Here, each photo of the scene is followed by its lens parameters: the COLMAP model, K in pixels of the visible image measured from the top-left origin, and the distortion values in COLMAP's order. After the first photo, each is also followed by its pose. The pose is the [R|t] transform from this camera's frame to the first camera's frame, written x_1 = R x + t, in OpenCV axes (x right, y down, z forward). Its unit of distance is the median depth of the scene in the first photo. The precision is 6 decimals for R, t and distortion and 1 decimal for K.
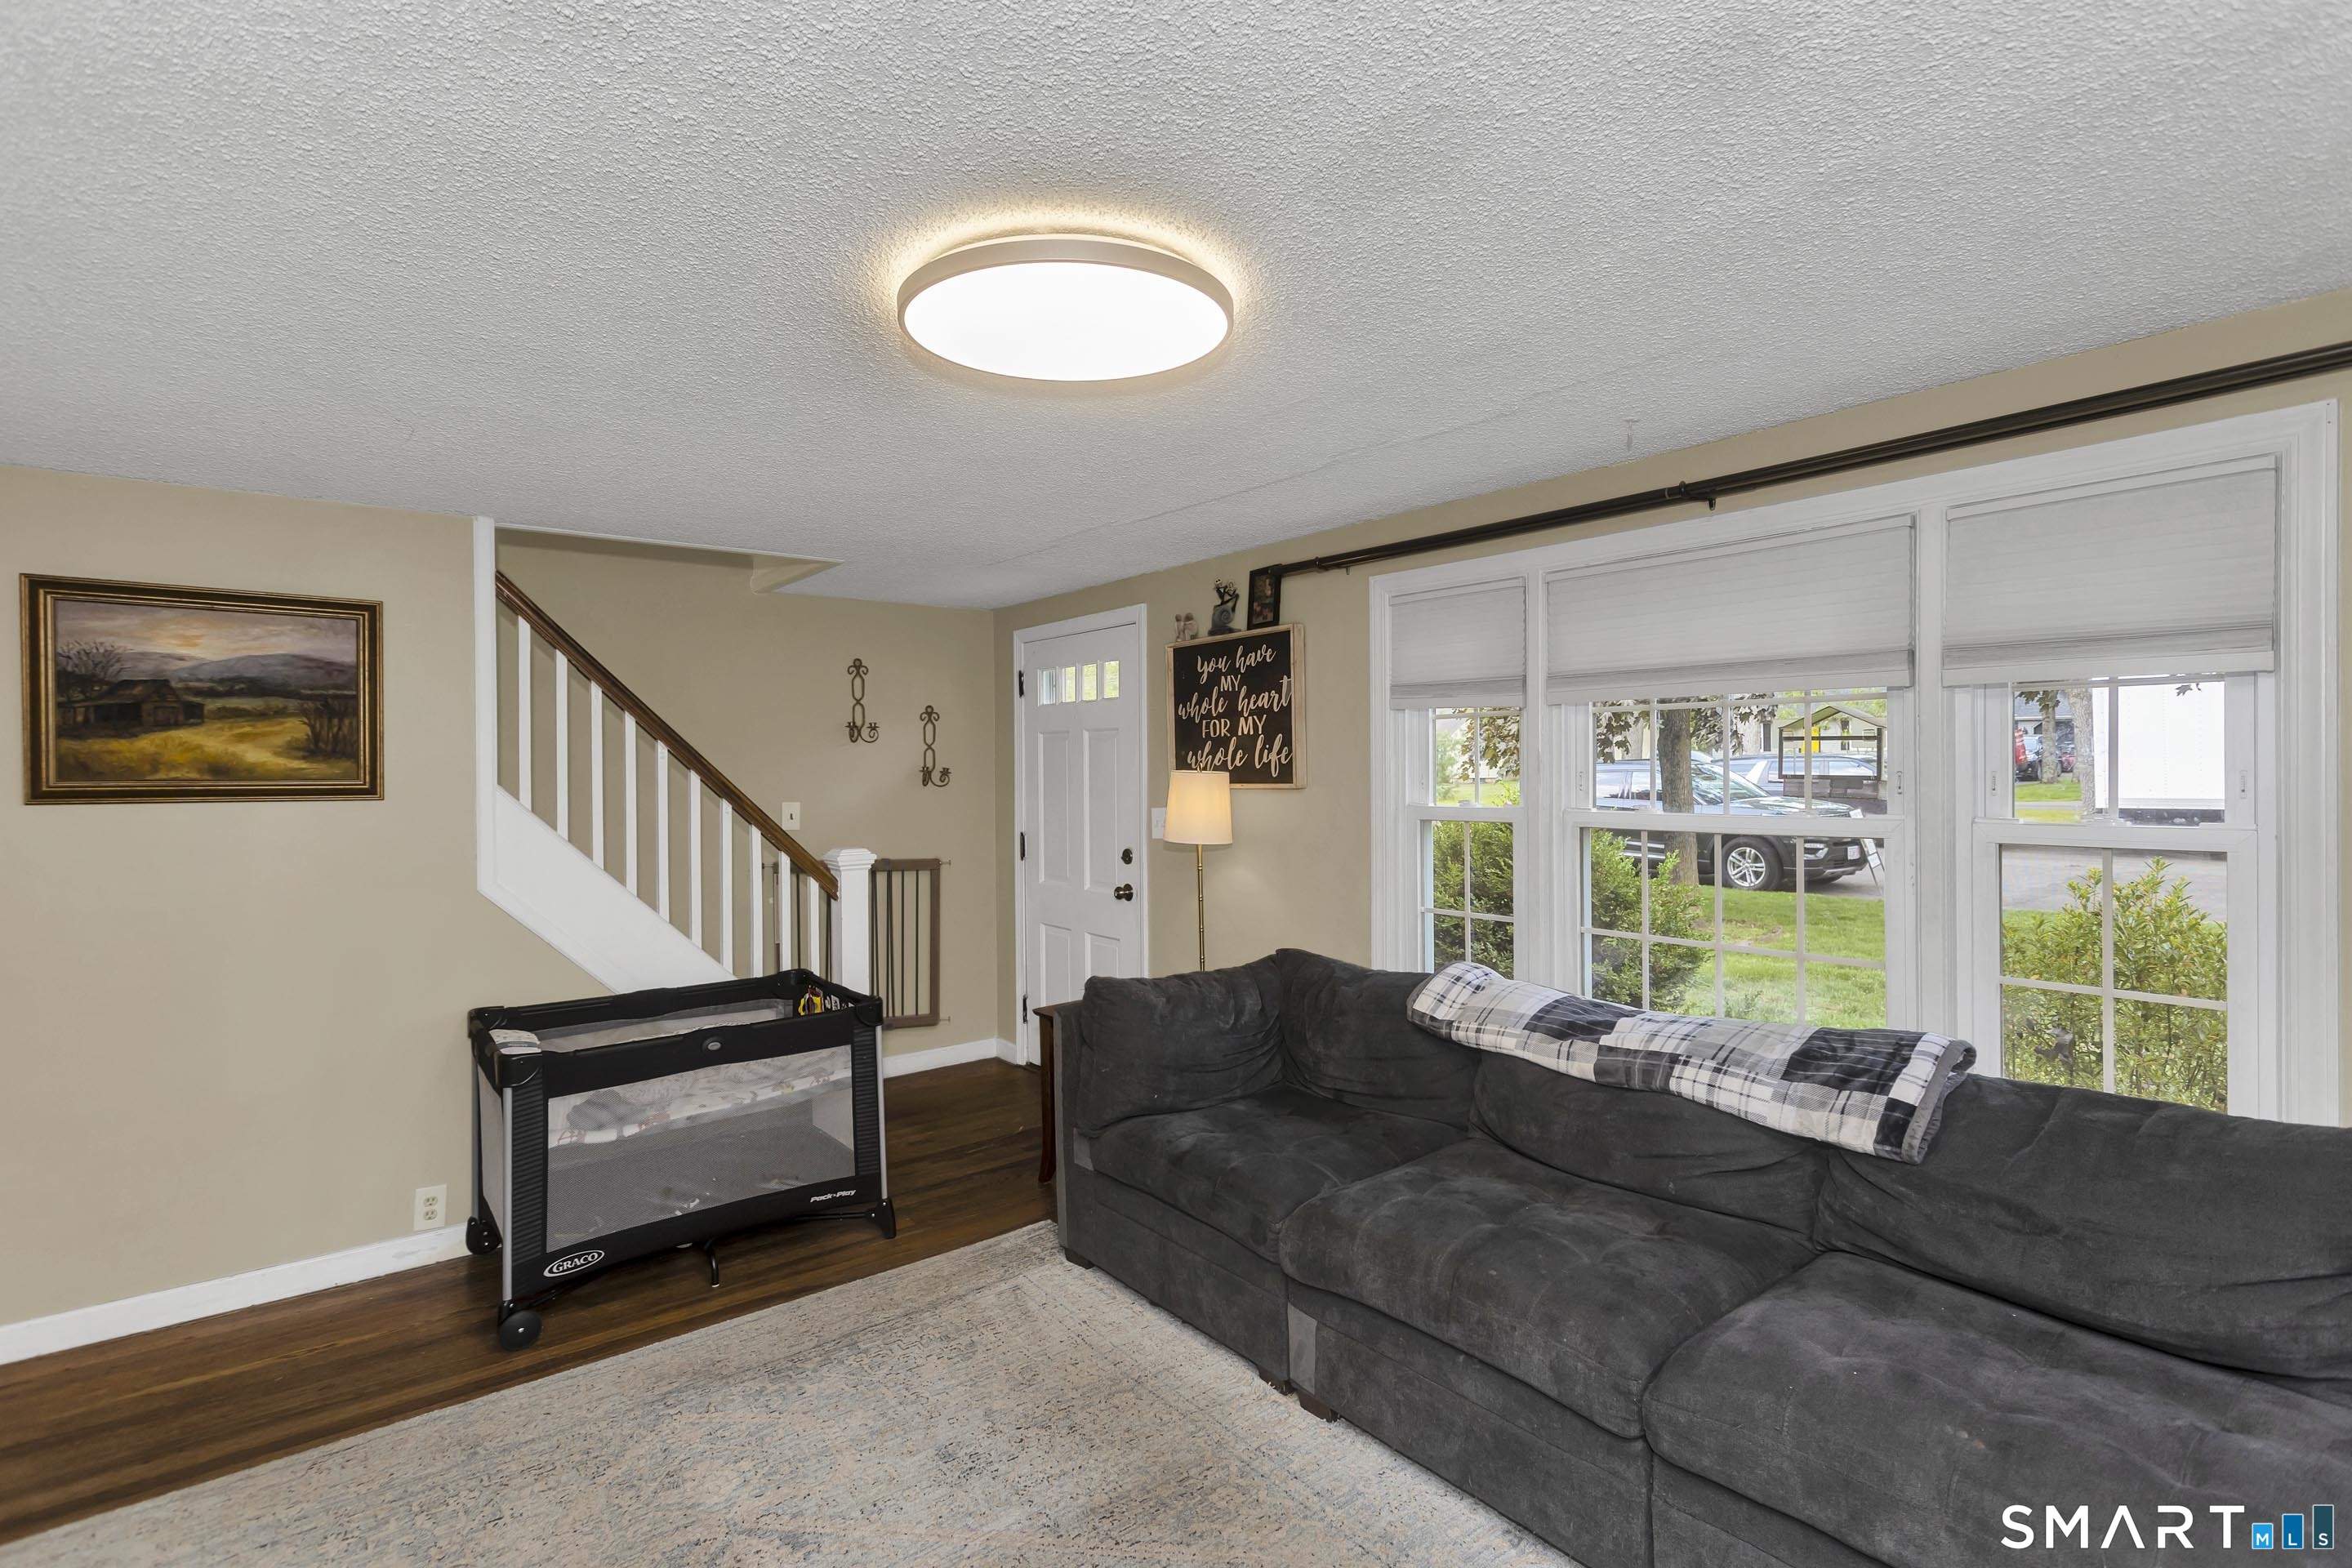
lens RADIAL K [[1121.9, 0, 1195.5], [0, 1121.9, 772.9], [0, 0, 1]] dist [-0.009150, 0.003380]
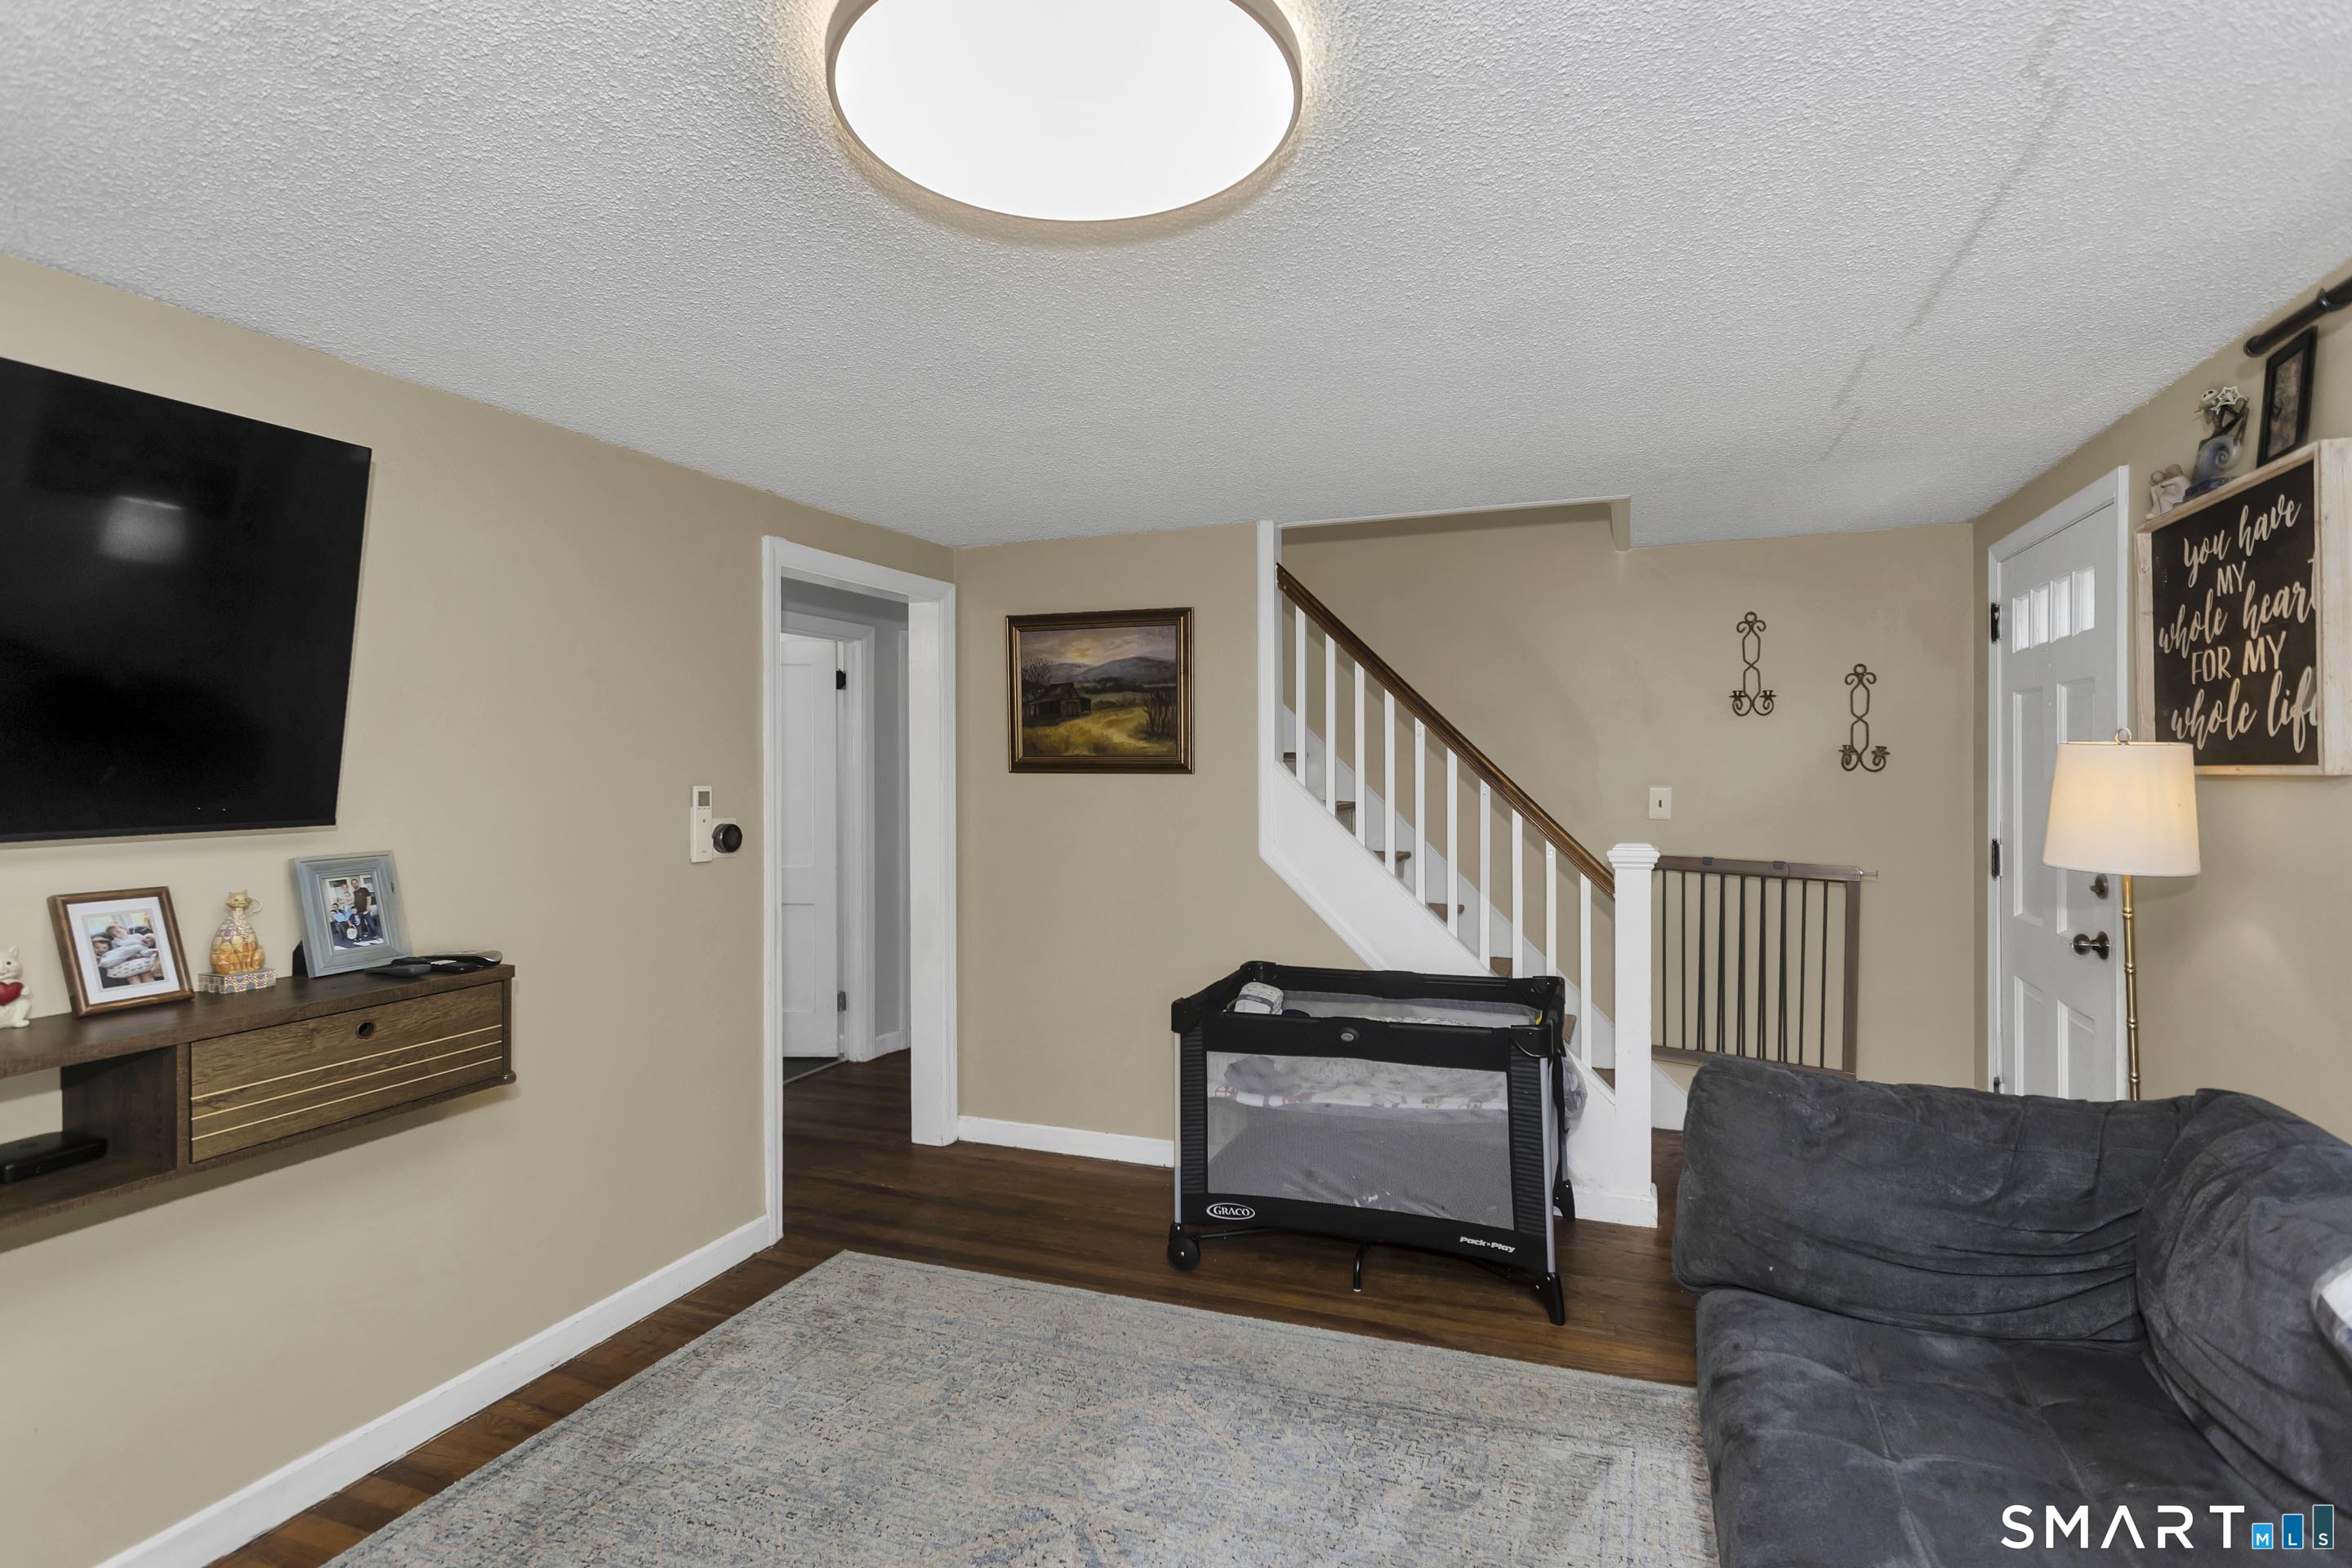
lens RADIAL K [[1121.9, 0, 1193.3], [0, 1121.9, 769.1], [0, 0, 1]] dist [-0.009150, 0.003380]
pose [[0.514869, 0.007842, -0.857233, 0.297944], [-0.002455, 0.999968, 0.007673, 0.010342], [0.857265, -0.001846, 0.514872, 0.380877]]
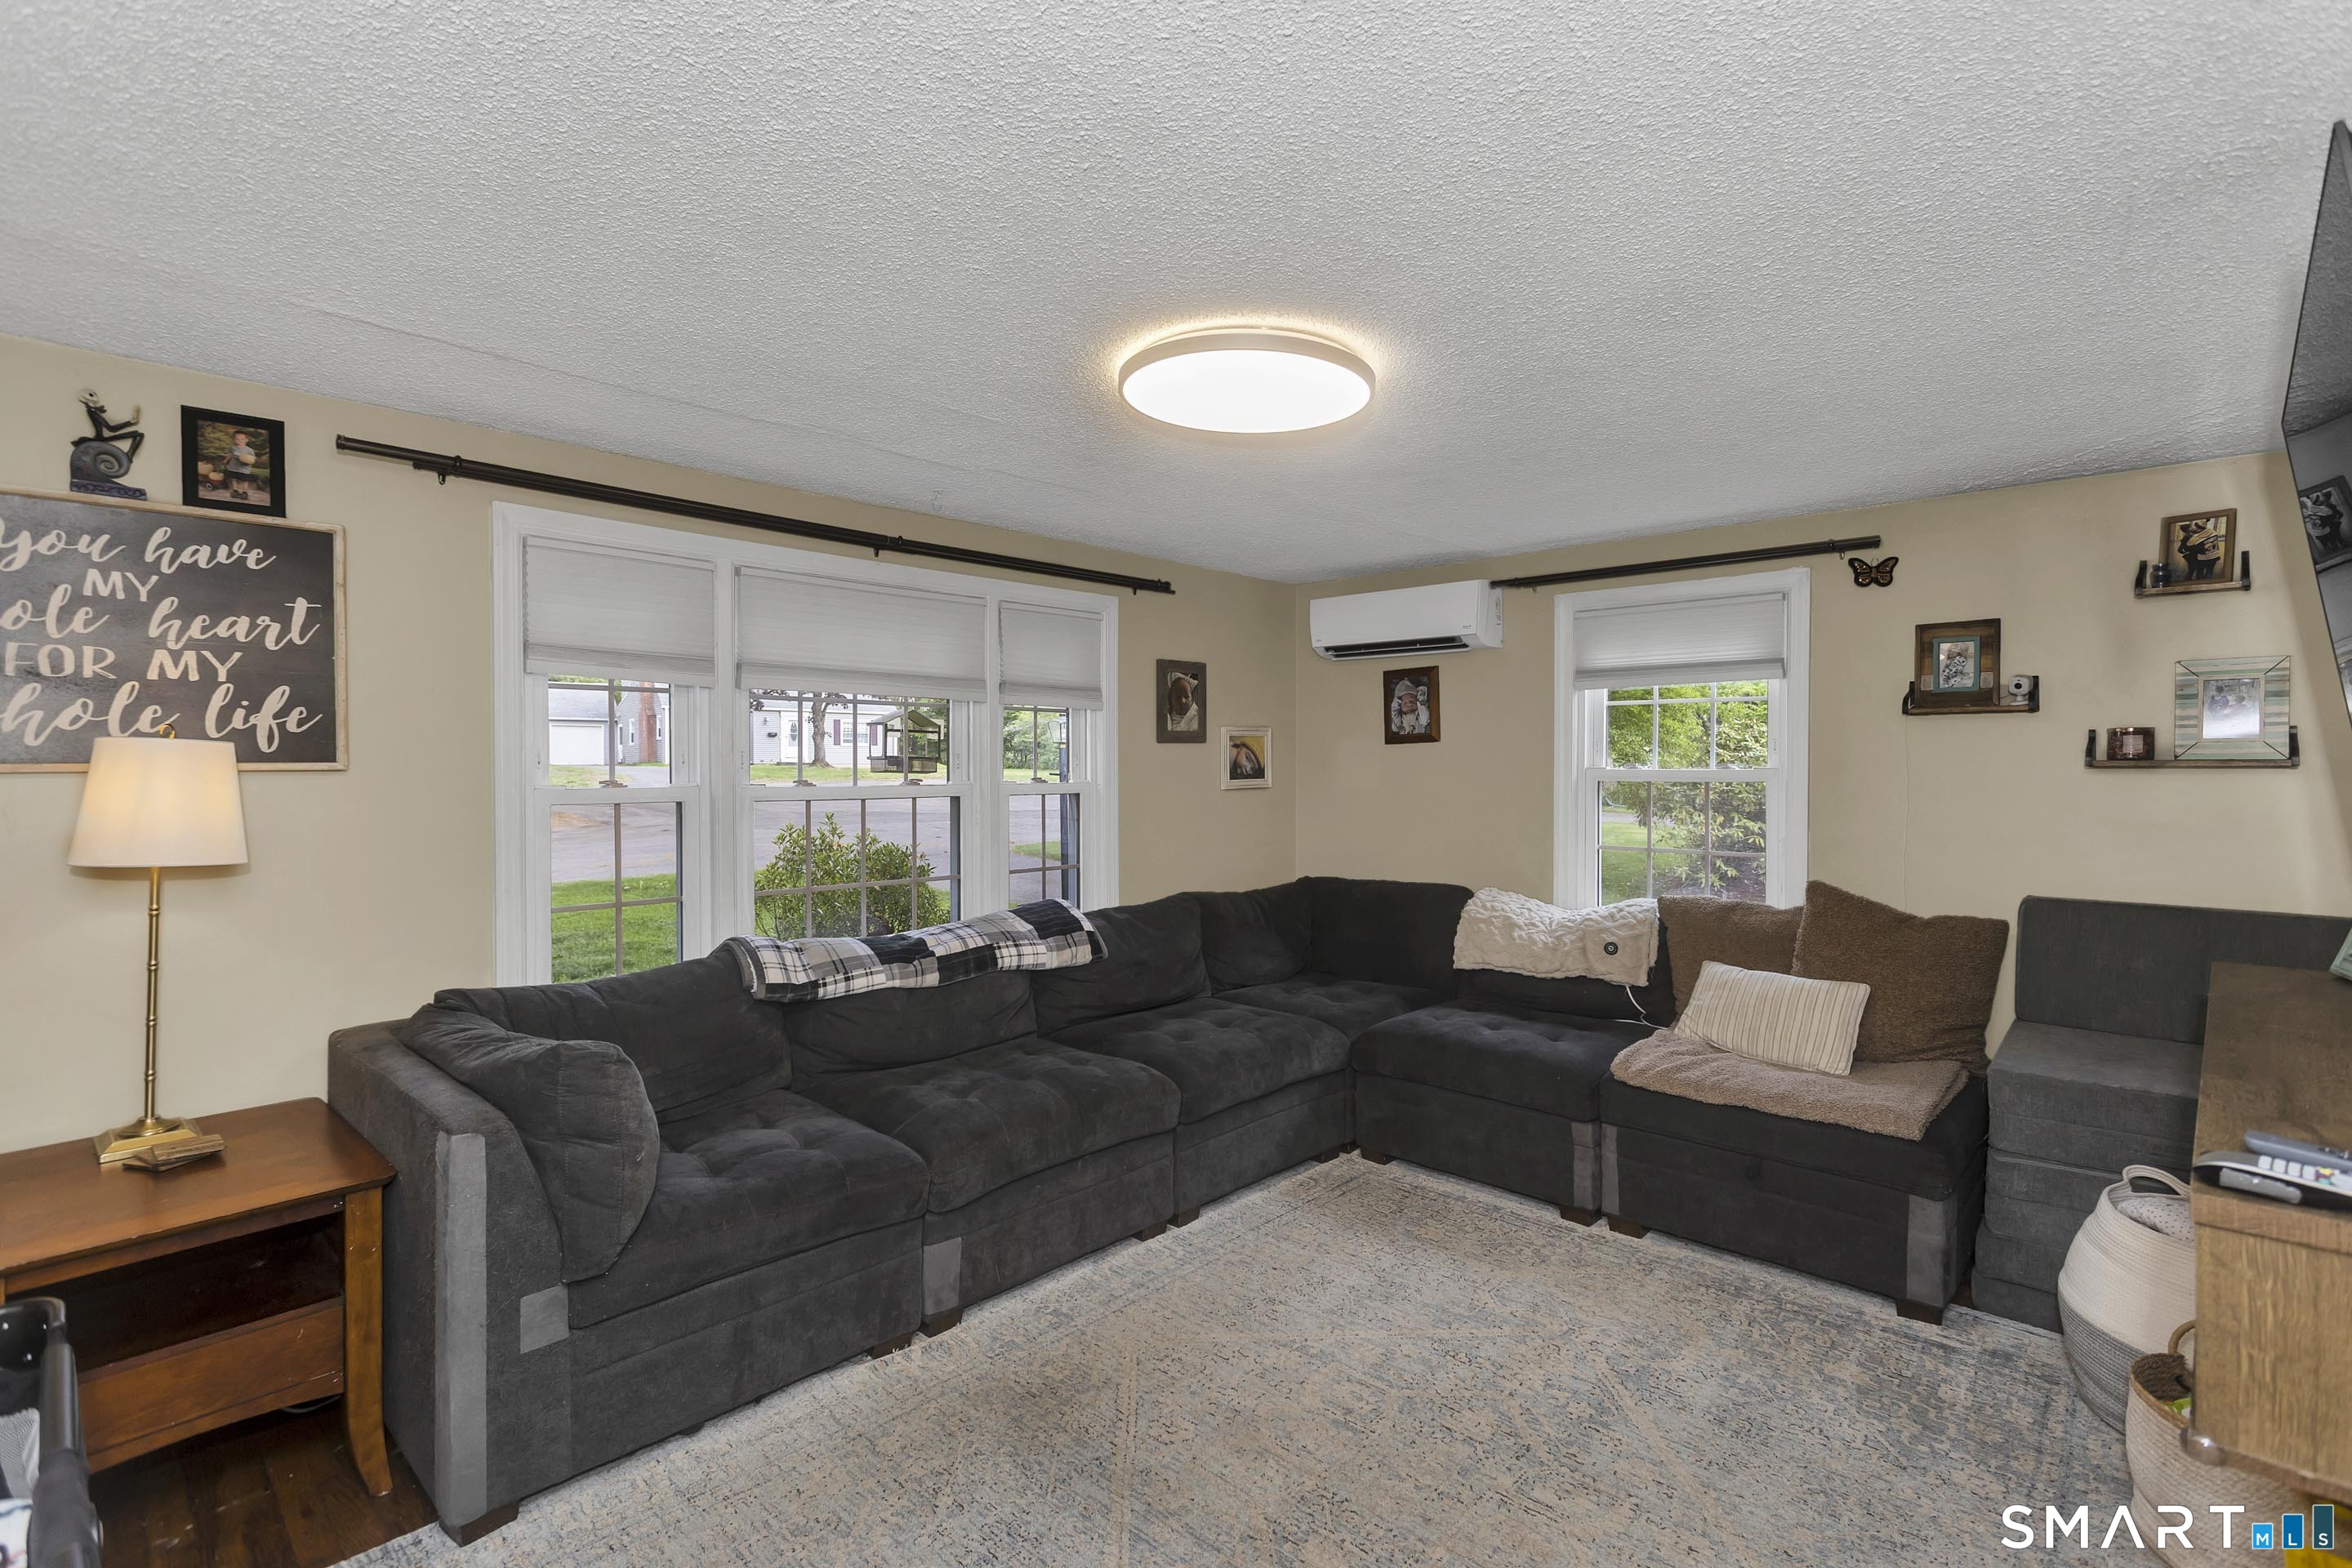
lens RADIAL K [[1121.9, 0, 1180.0], [0, 1121.9, 781.3], [0, 0, 1]] dist [-0.009150, 0.003380]
pose [[-0.154246, -0.005531, 0.988017, -0.771526], [0.003488, 0.999975, 0.006142, 0.021659], [-0.988026, 0.004394, -0.154223, 0.713657]]
